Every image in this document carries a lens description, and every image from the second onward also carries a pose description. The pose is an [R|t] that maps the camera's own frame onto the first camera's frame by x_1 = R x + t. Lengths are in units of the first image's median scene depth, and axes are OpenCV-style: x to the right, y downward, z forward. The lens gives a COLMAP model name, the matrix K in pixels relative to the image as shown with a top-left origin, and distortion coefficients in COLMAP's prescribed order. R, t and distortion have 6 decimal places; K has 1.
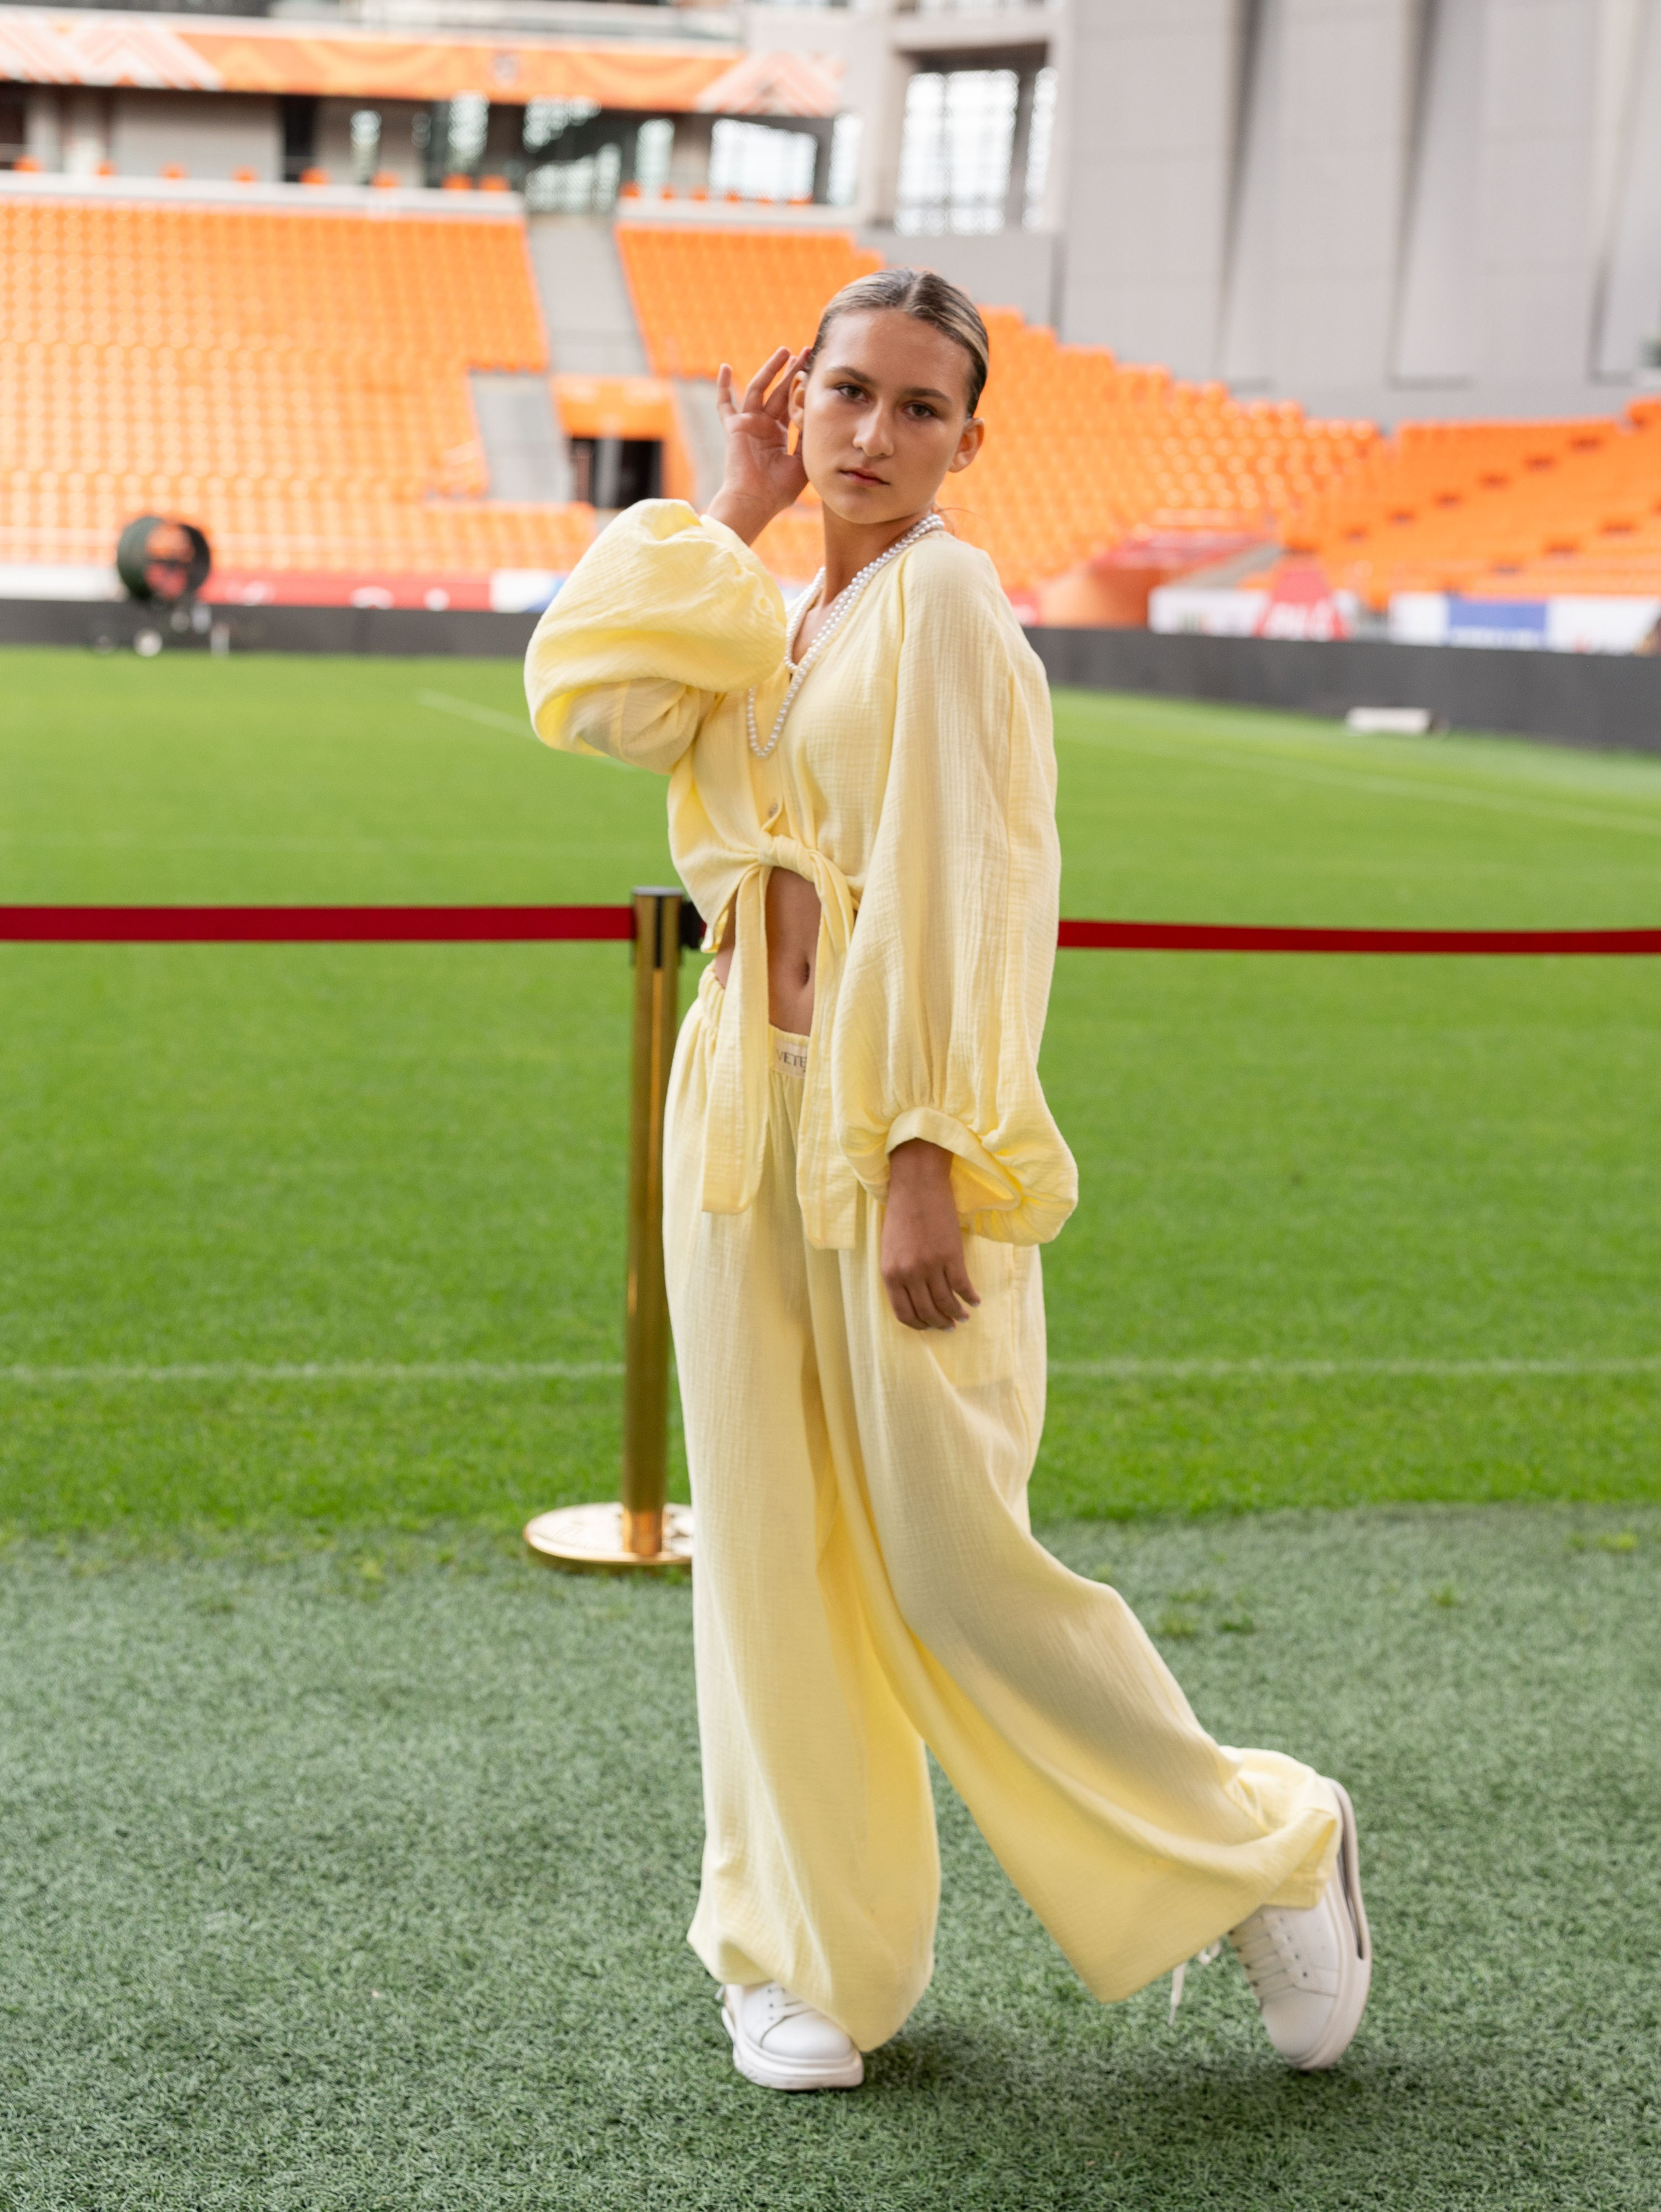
lens RADIAL K [[4672.5, 0, 921.6], [0, 4672.5, 1111.8], [0, 0, 1]] dist [0.016756, 0.101087]
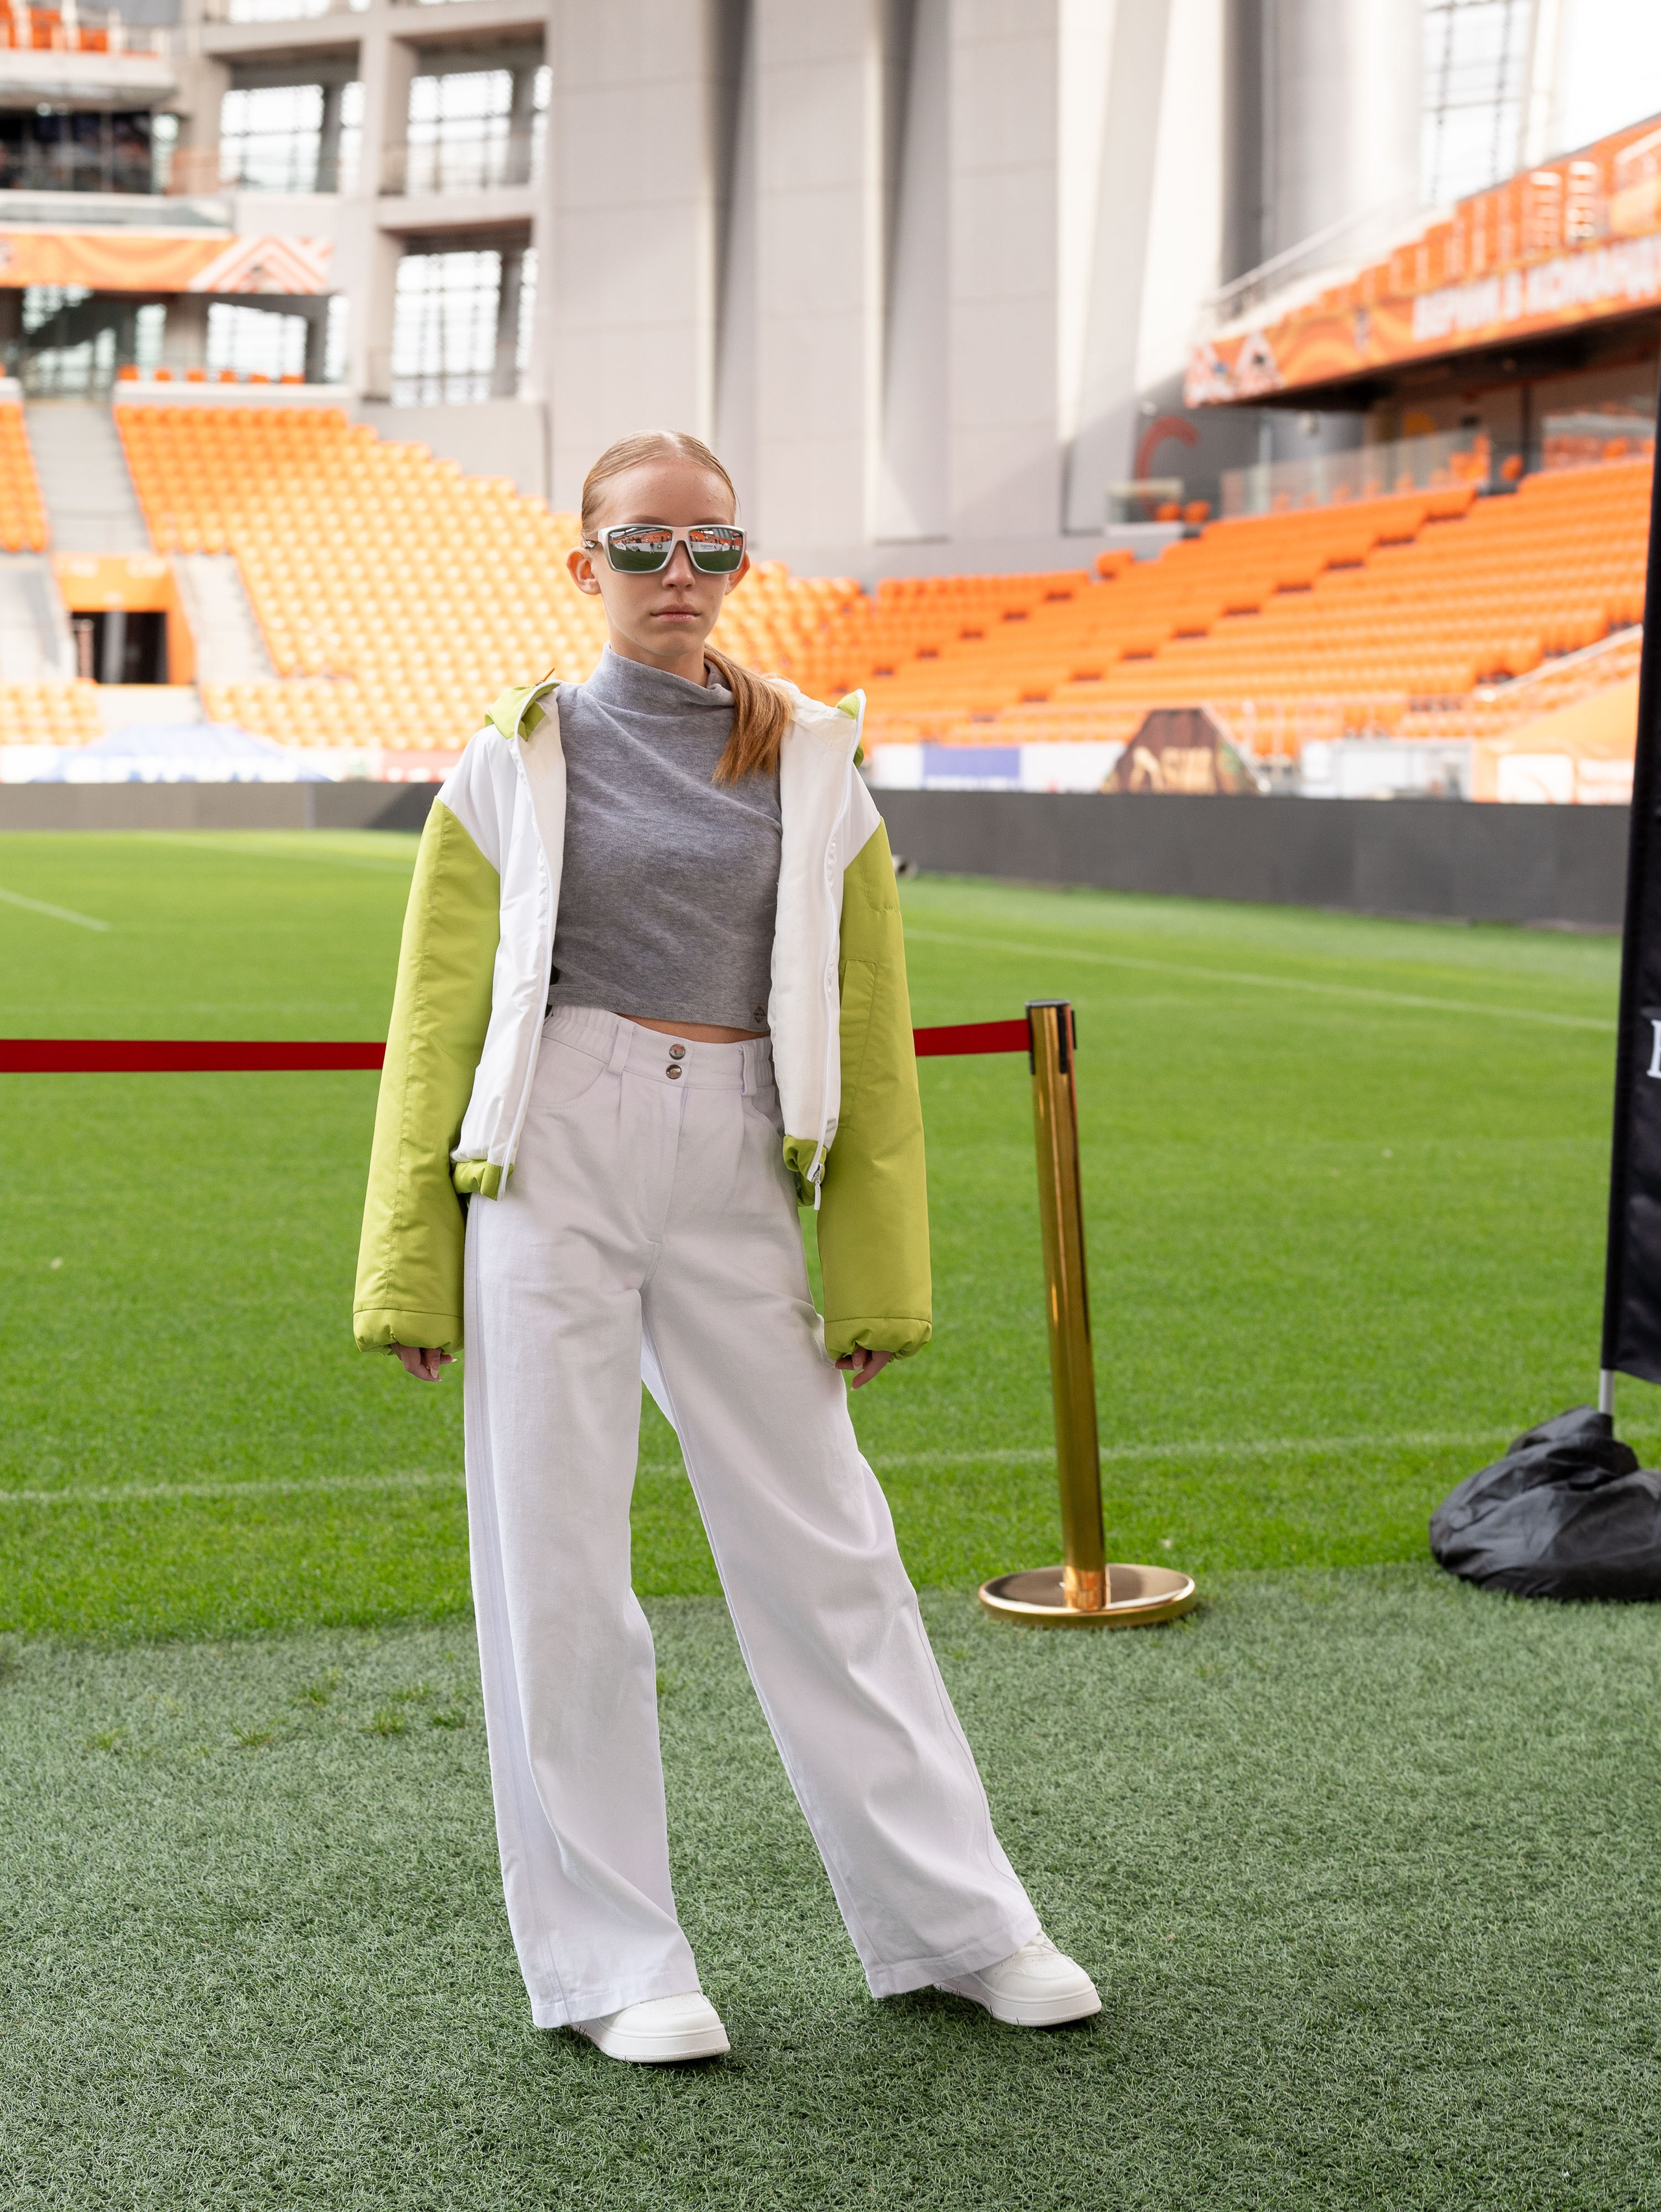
lens RADIAL K [[4547.4, 0, 773.1], [0, 4547.4, 1149.1], [0, 0, 1]] dist [0.035875, 0.027783]
pose [[0.996848, -0.032945, 0.072167, 0.069884], [0.034632, 0.999152, -0.022261, 0.009014], [-0.071372, 0.024690, 0.997144, -0.007463]]
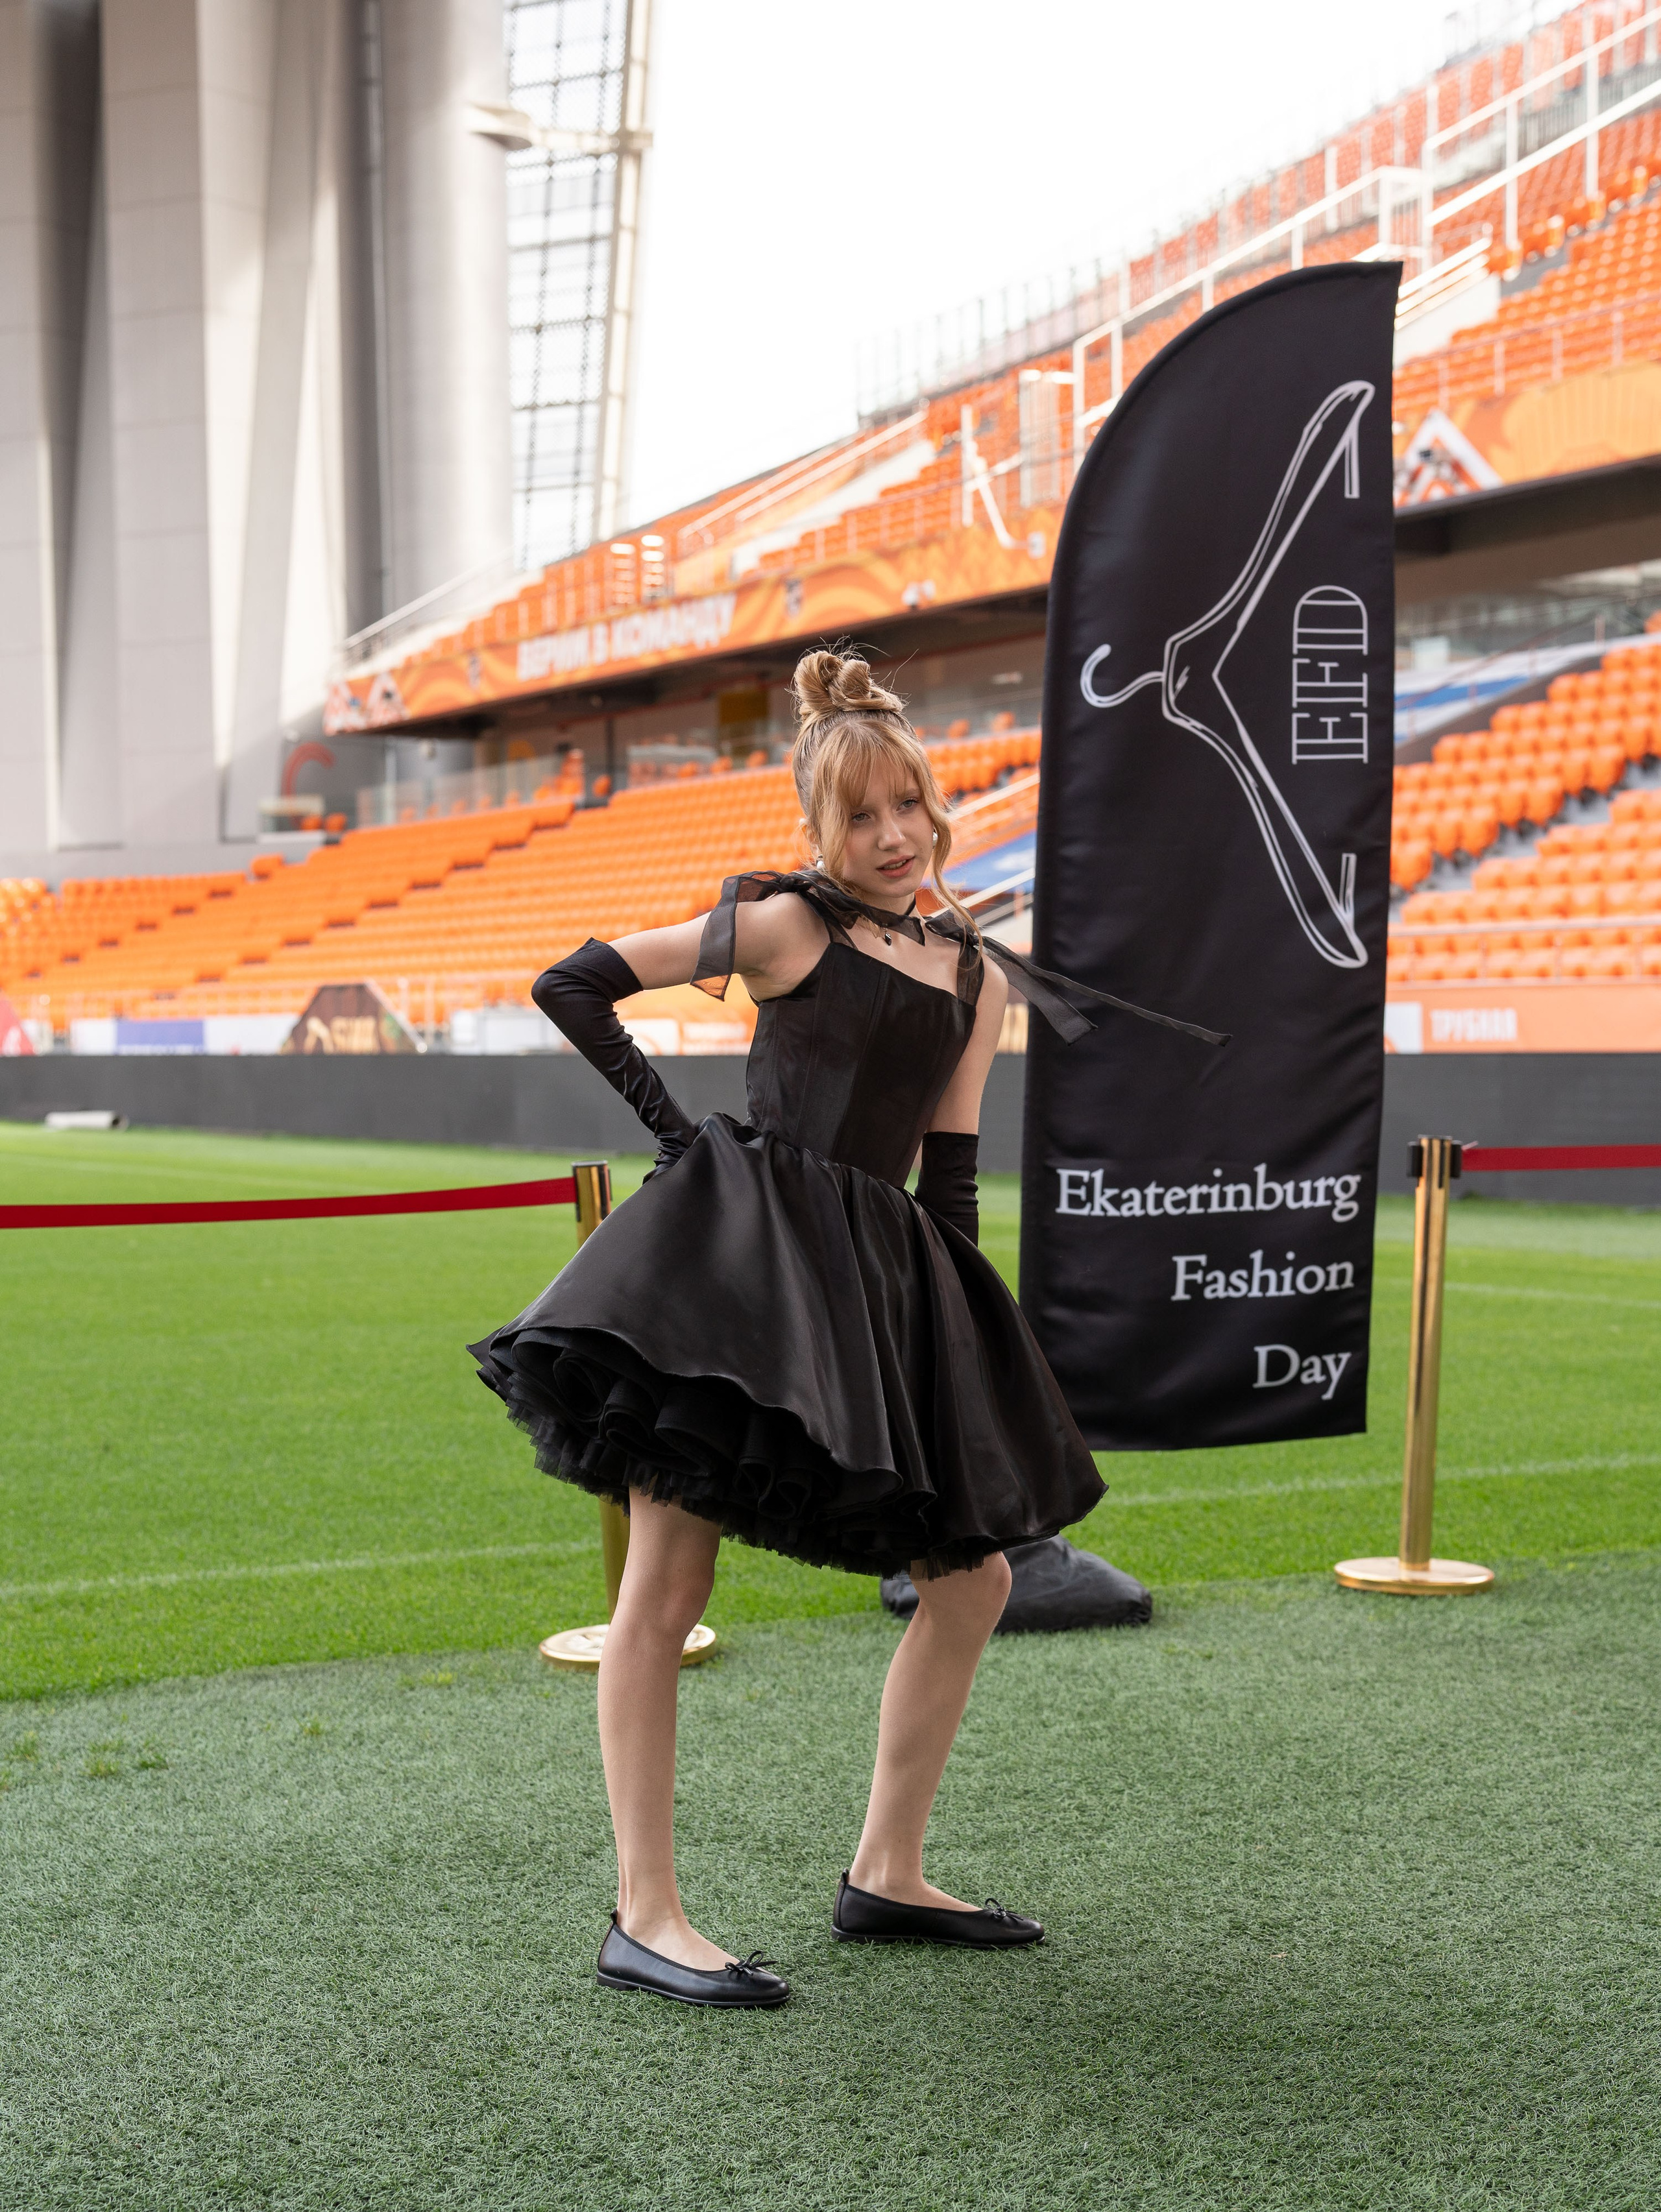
lens RADIAL K [[3837.2, 0, 831.8], [0, 3837.2, 1227.7], [0, 0, 1]] dist [0.014757, 0.105143]
pose [[0.955516, -0.053149, 0.290110, -0.046791], [0.069121, 0.996589, -0.045081, 0.027032], [-0.286724, 0.063128, 0.955931, -0.026300]]
